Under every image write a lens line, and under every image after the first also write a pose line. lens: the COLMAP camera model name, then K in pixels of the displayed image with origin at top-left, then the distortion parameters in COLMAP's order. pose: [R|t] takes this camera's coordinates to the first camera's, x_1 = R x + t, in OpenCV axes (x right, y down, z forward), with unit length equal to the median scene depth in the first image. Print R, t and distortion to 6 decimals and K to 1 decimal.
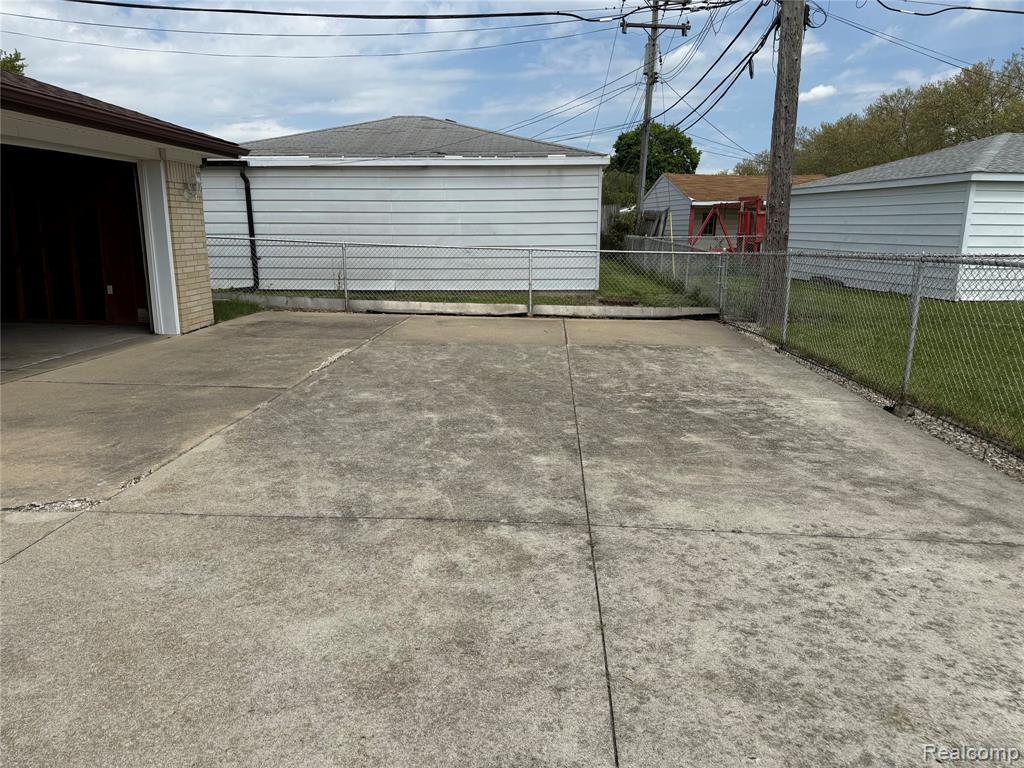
lens RADIAL K [[724.9, 0, 507.6], [0, 724.9, 381.1], [0, 0, 1]] dist [0.076840, -0.073578]
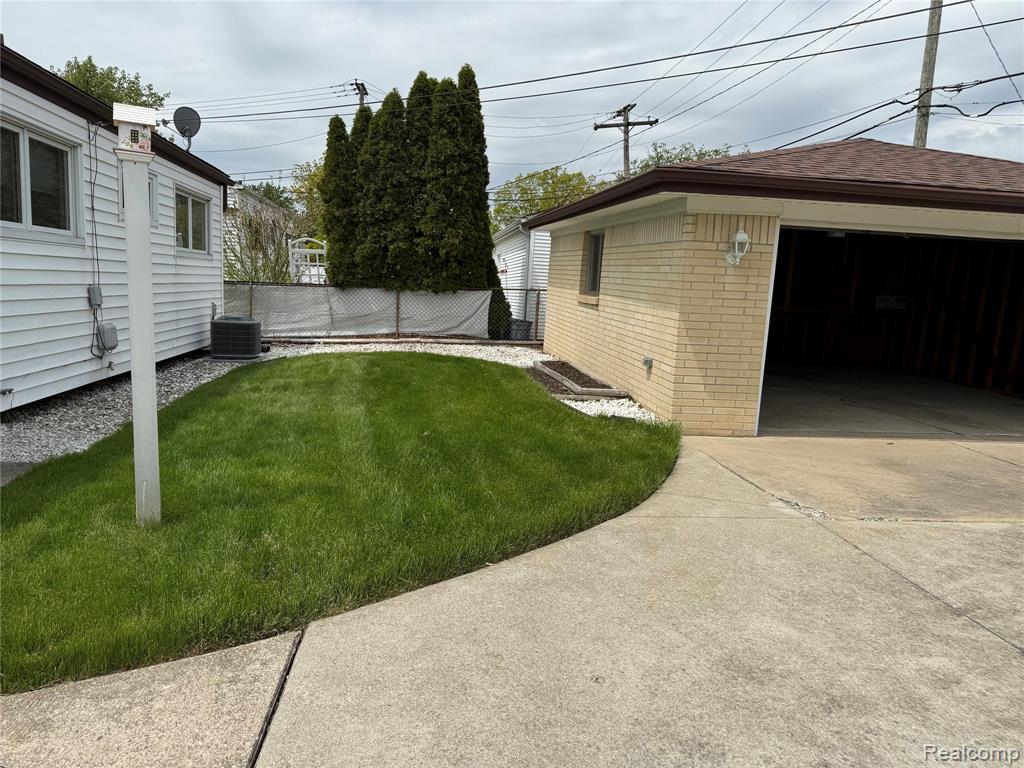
lens RADIAL K [[724.9, 0, 508.2], [0, 724.9, 386.9], [0, 0, 1]] dist [0.076840, -0.073578]
pose [[0.164653, 0.145125, -0.975617, 0.592909], [-0.250703, 0.962791, 0.100906, -0.047042], [0.953959, 0.227976, 0.194909, 0.175492]]
